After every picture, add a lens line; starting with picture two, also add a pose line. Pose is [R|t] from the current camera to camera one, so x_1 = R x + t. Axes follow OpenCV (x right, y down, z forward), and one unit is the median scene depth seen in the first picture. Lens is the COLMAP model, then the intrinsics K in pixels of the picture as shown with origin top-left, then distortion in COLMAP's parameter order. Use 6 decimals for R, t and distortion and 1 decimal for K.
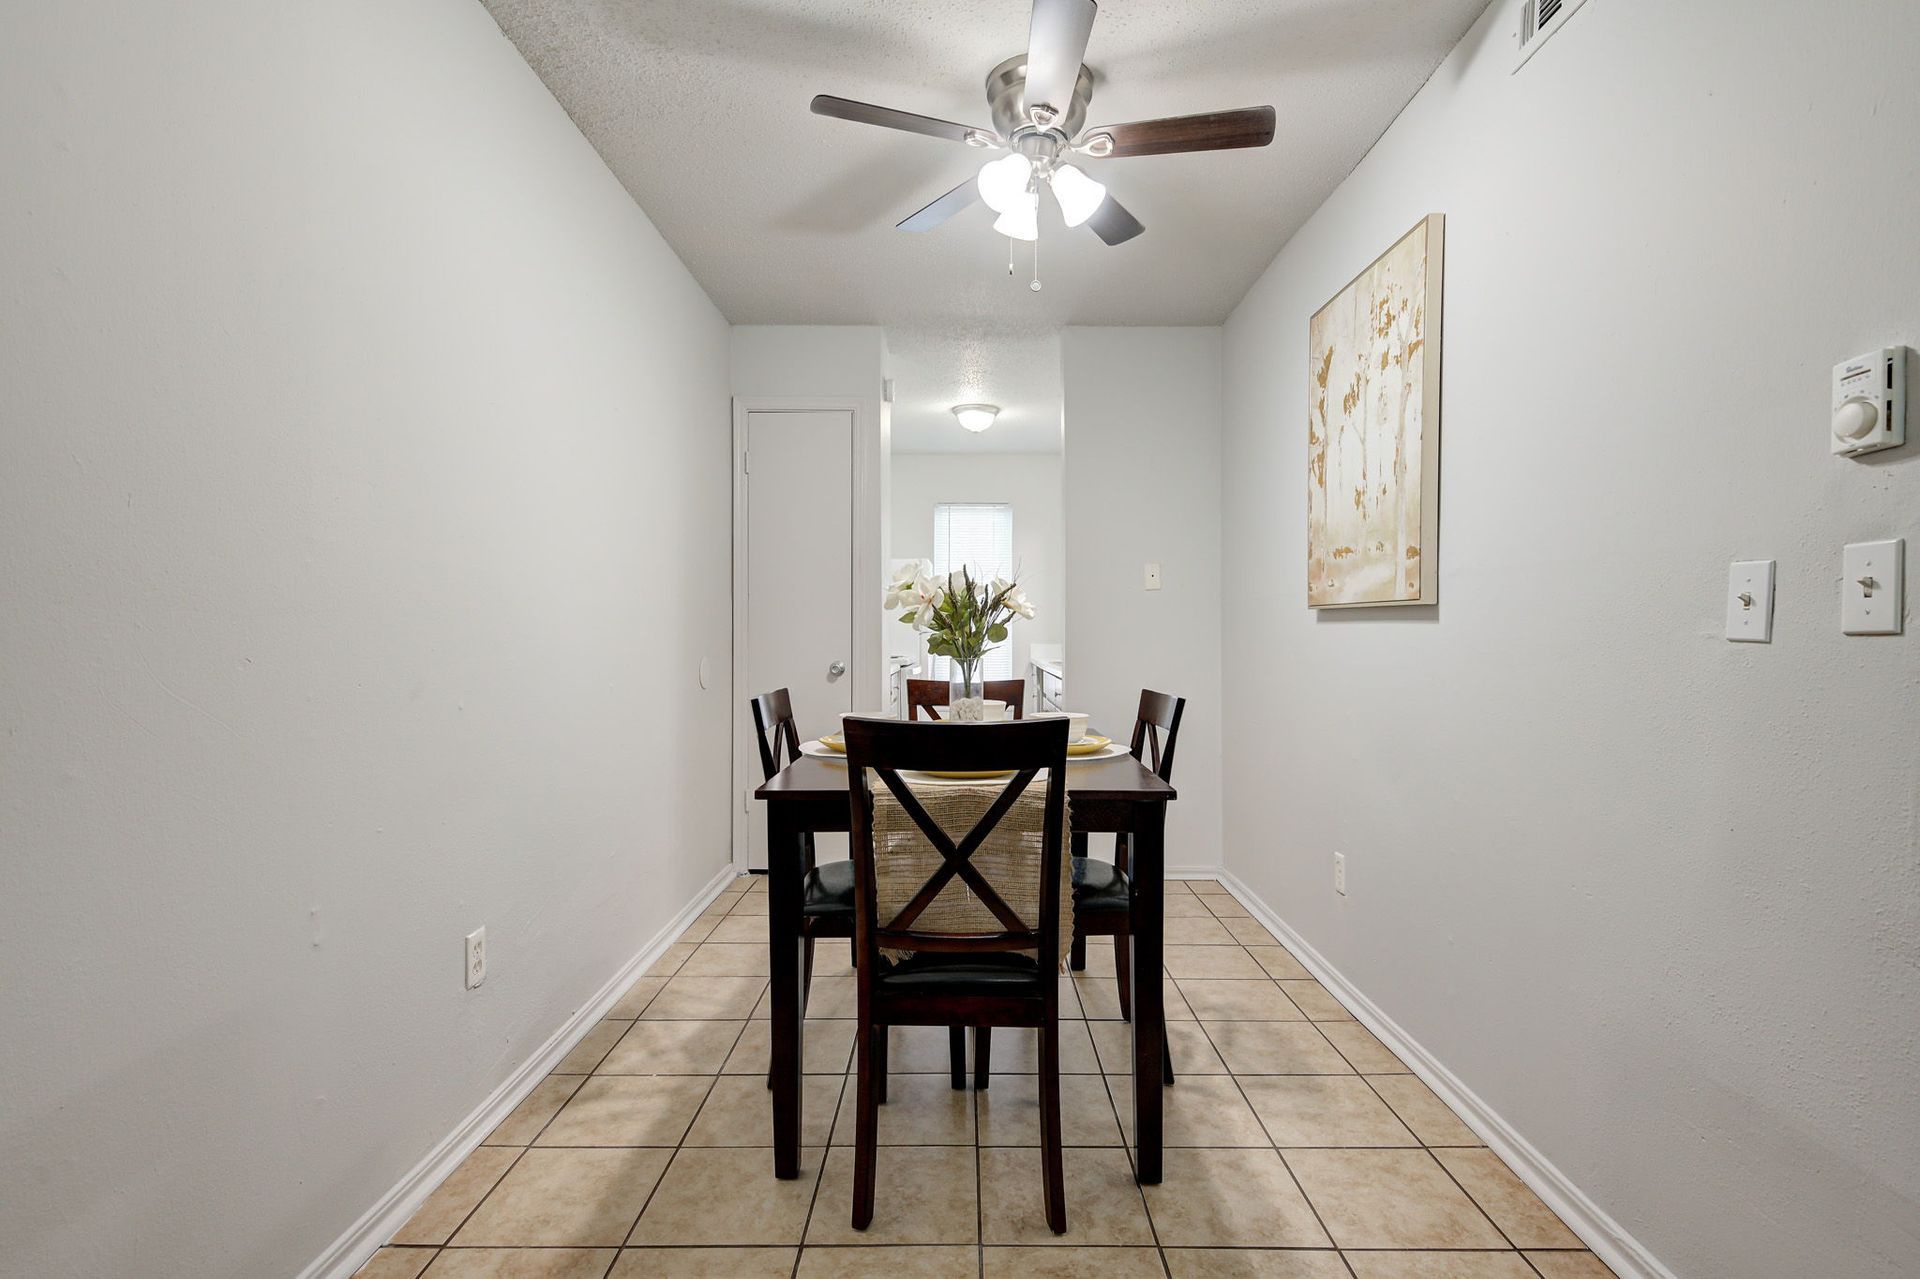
lens RADIAL K [[813.8, 0, 963.8], [0, 813.8, 636.1], [0, 0, 1]] dist [-0.001716, -0.000125]
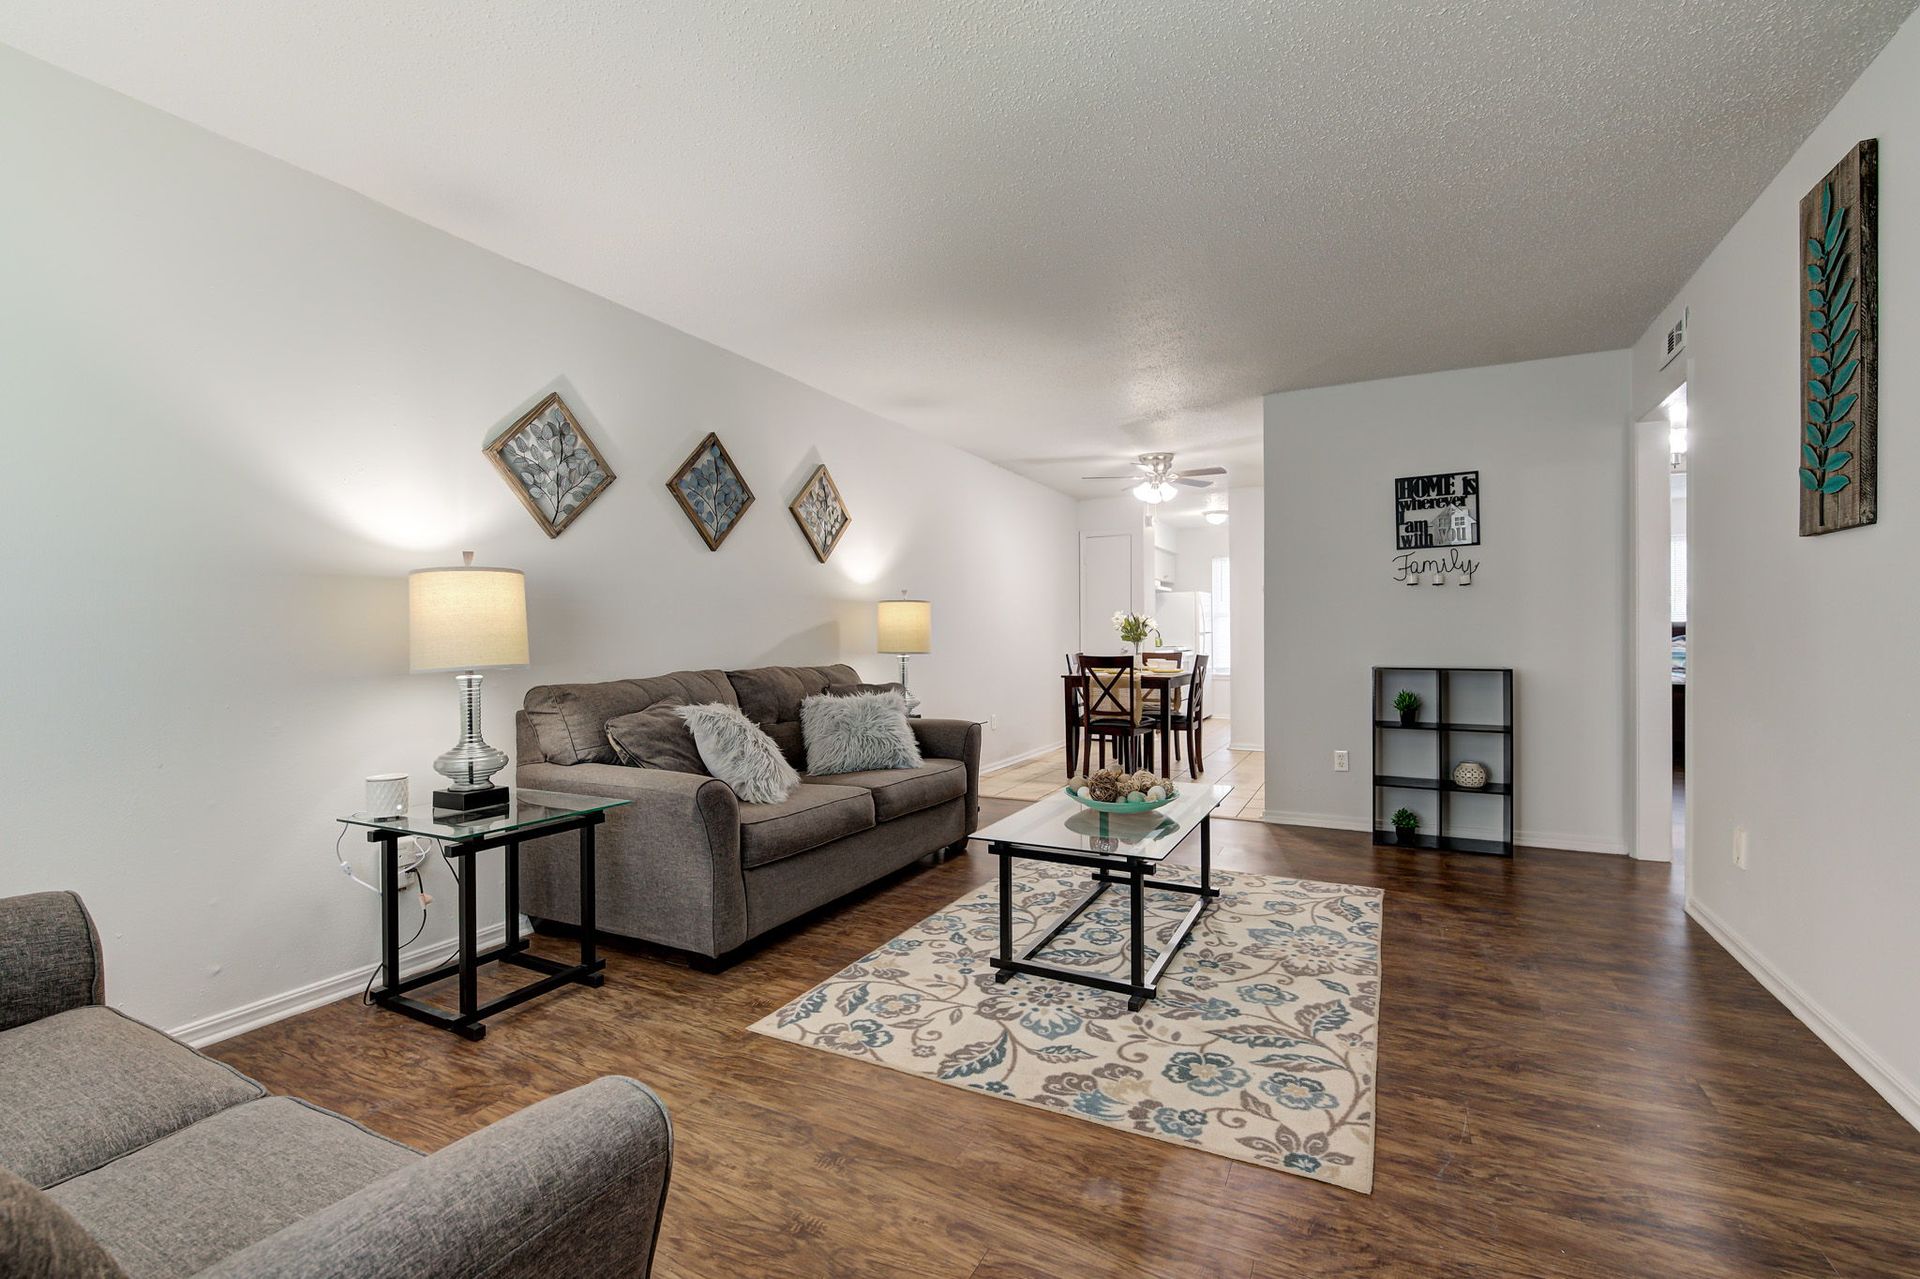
lens RADIAL K [[822.2, 0, 973.2], [0, 822.2, 638.3], [0, 0, 1]] dist [-0.001585, -0.000198]
pose [[0.901086, -0.004707, -0.433615, 0.823640], [0.004268, 0.999989, -0.001987, 0.016337], [0.433620, -0.000060, 0.901096, -2.078687]]
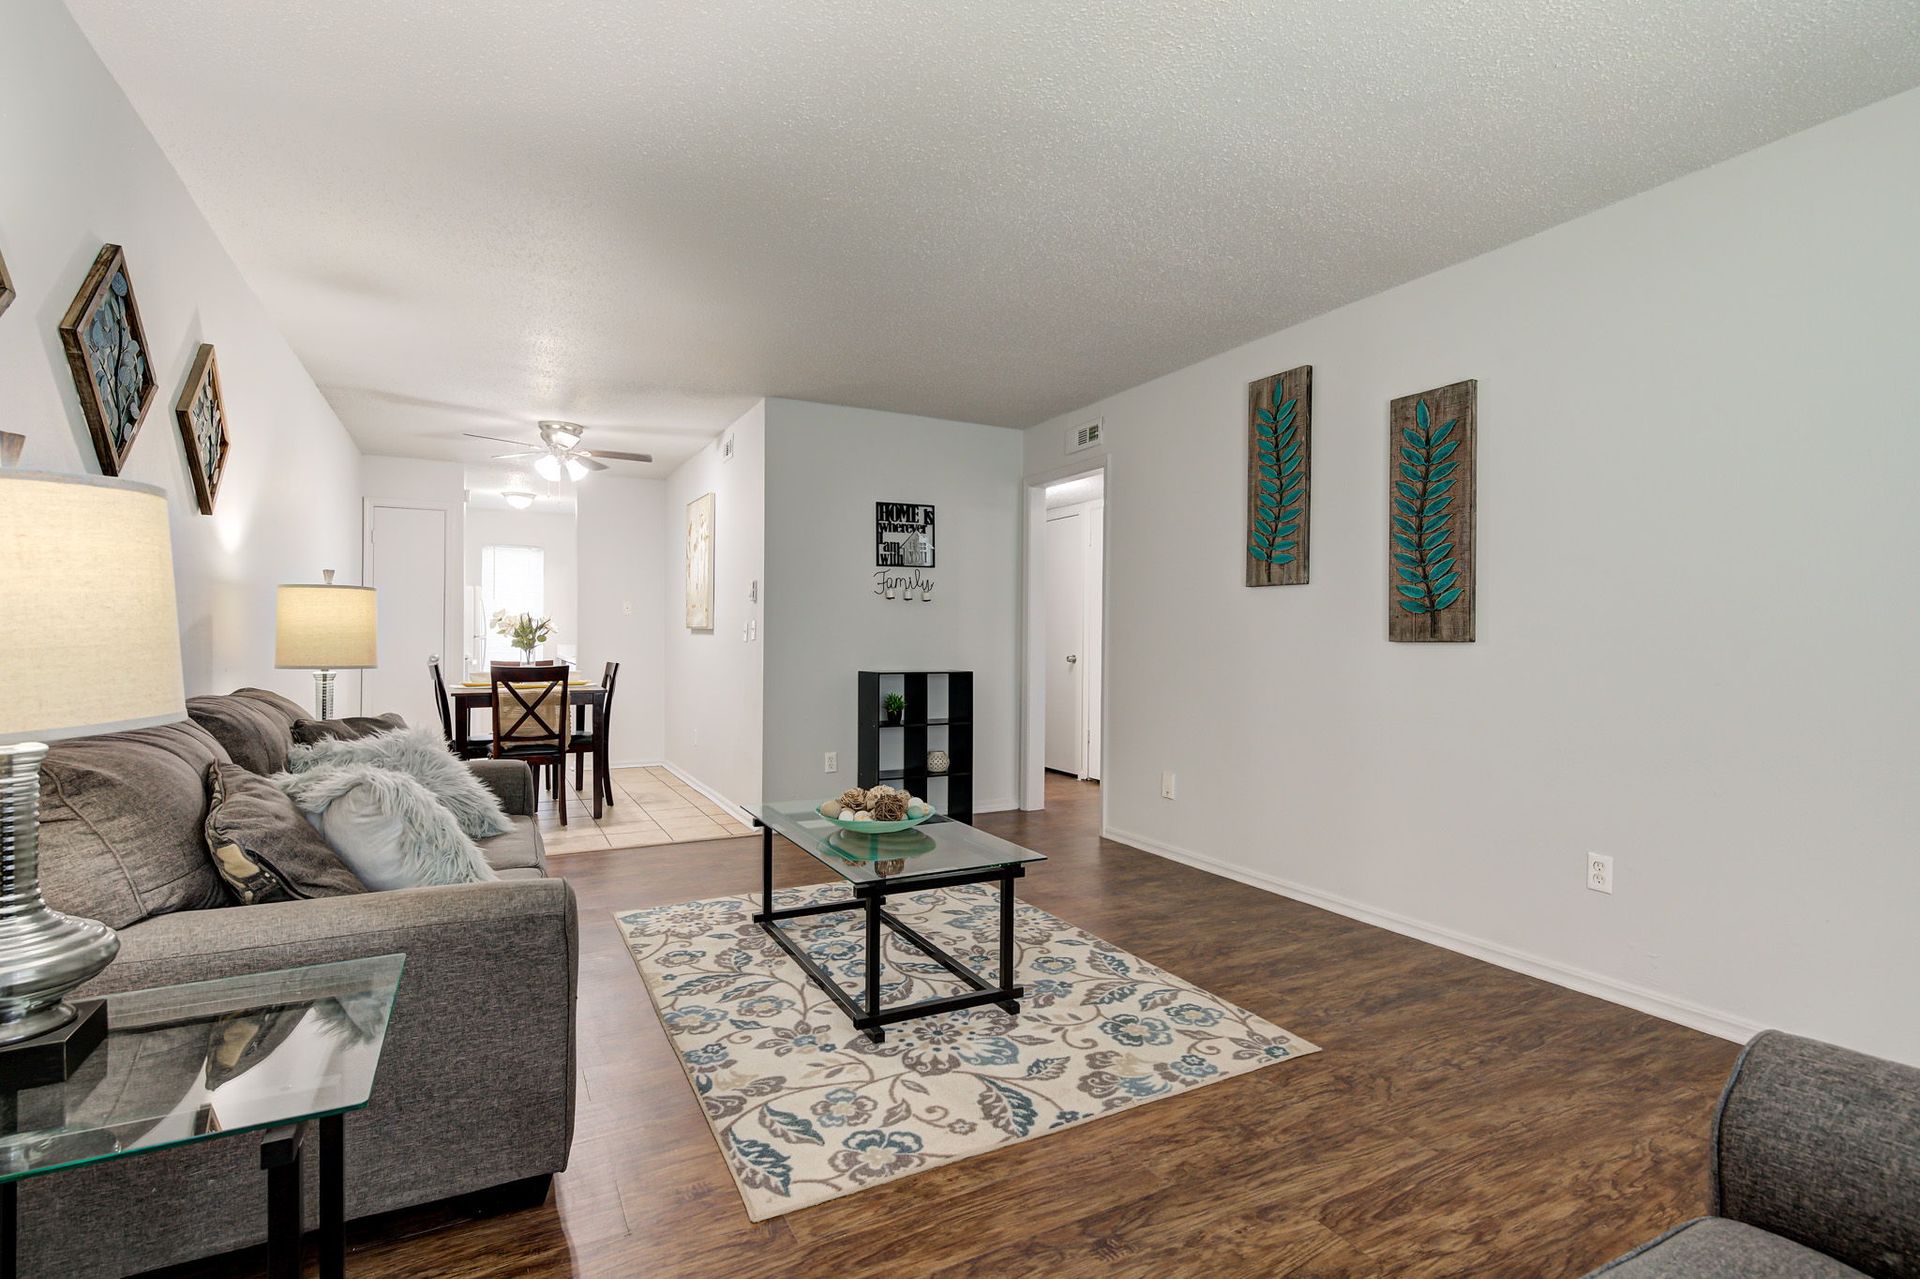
lens RADIAL K [[889.7, 0, 948.5], [0, 889.7, 636.9], [0, 0, 1]] dist [0.011944, -0.000169]
pose [[0.881815, 0.004239, 0.471576, -0.151293], [-0.001510, 0.999980, -0.006165, 0.005509], [-0.471593, 0.004725, 0.881804, -2.027867]]
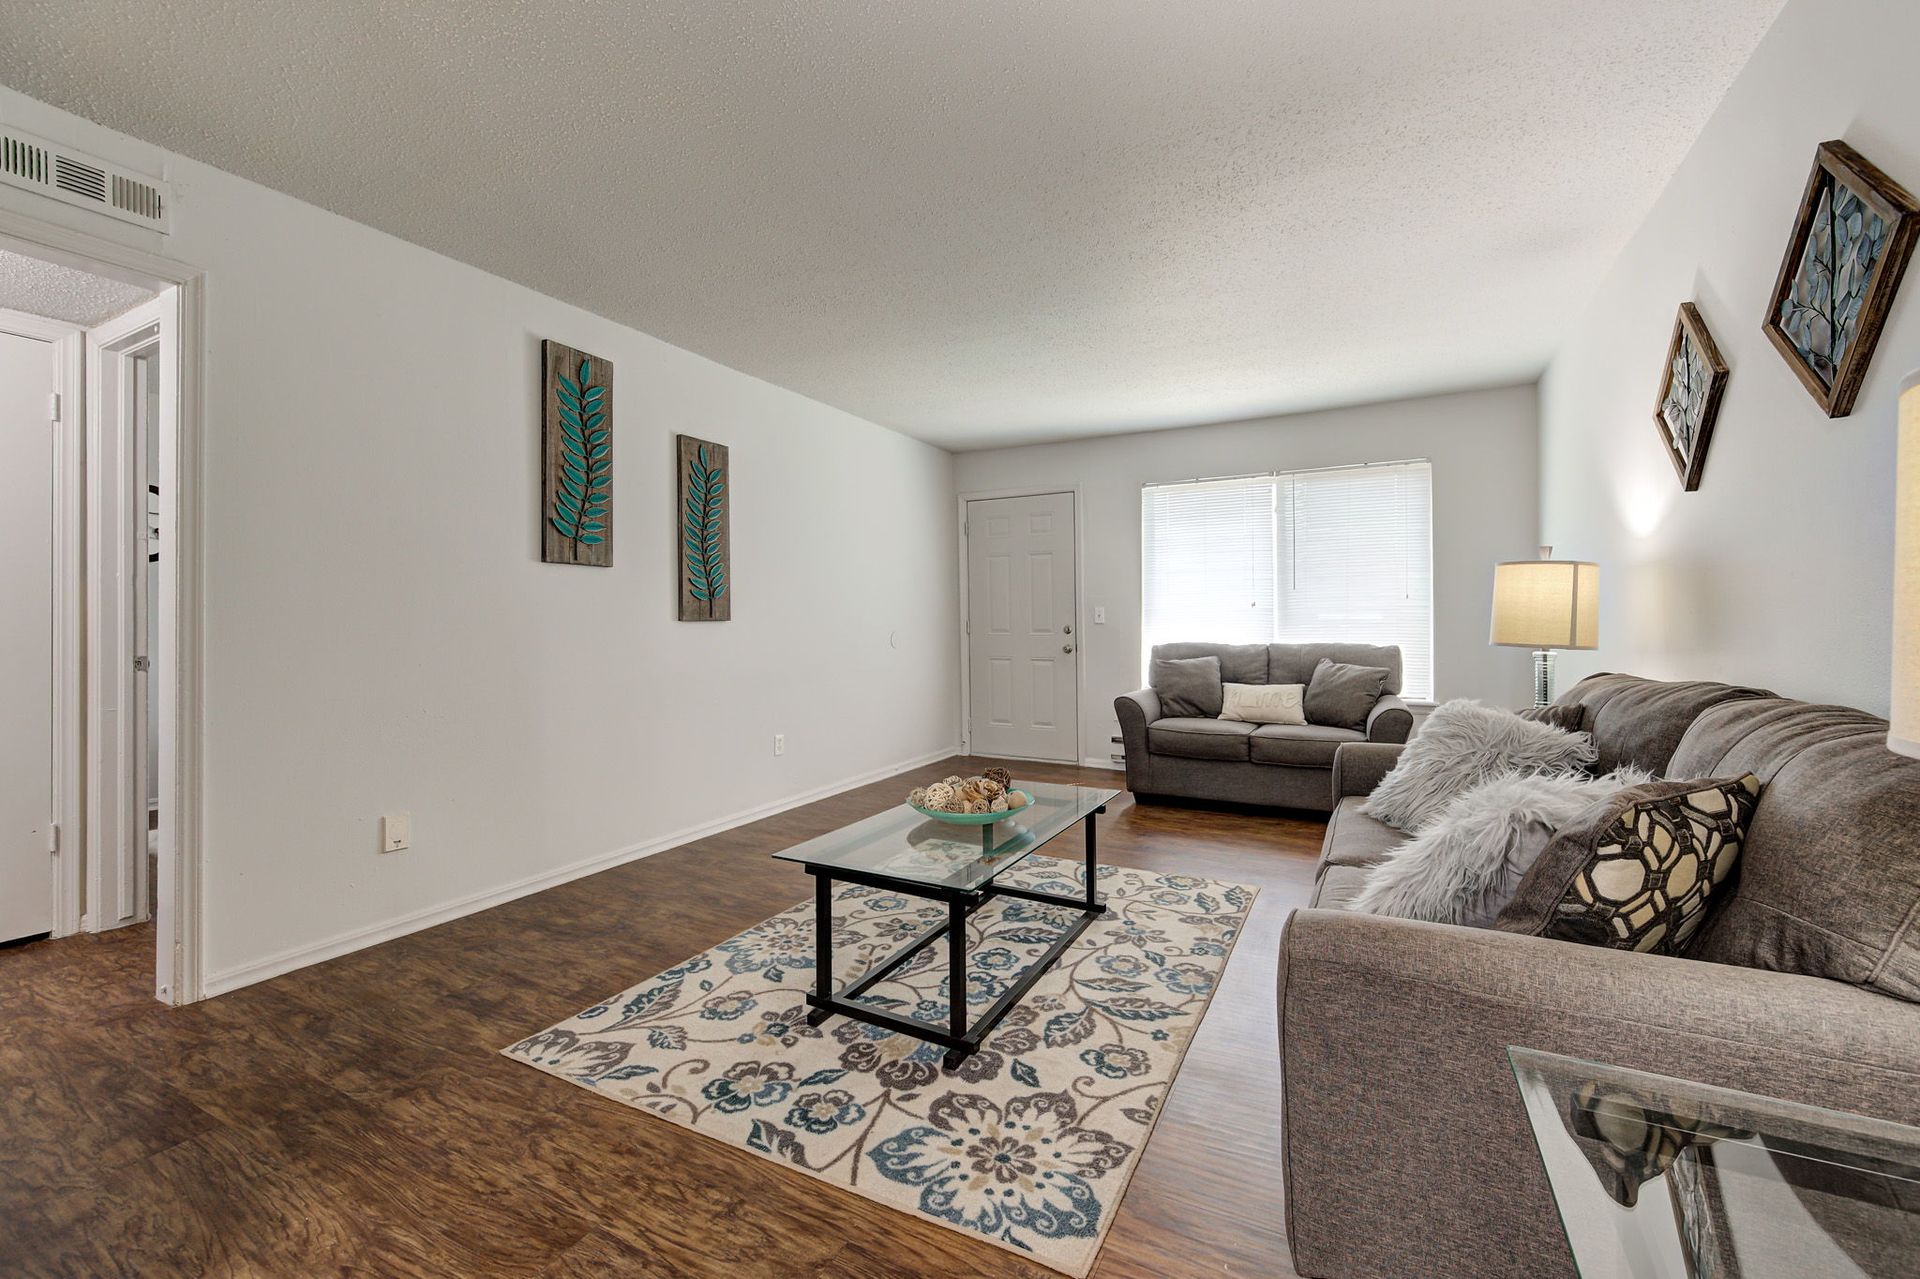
lens RADIAL K [[788.6, 0, 965.0], [0, 788.6, 619.8], [0, 0, 1]] dist [-0.001083, -0.000225]
pose [[-0.891290, 0.004590, 0.453410, -0.111290], [0.006681, 0.999973, 0.003011, -0.001887], [-0.453384, 0.005713, -0.891297, 0.412748]]
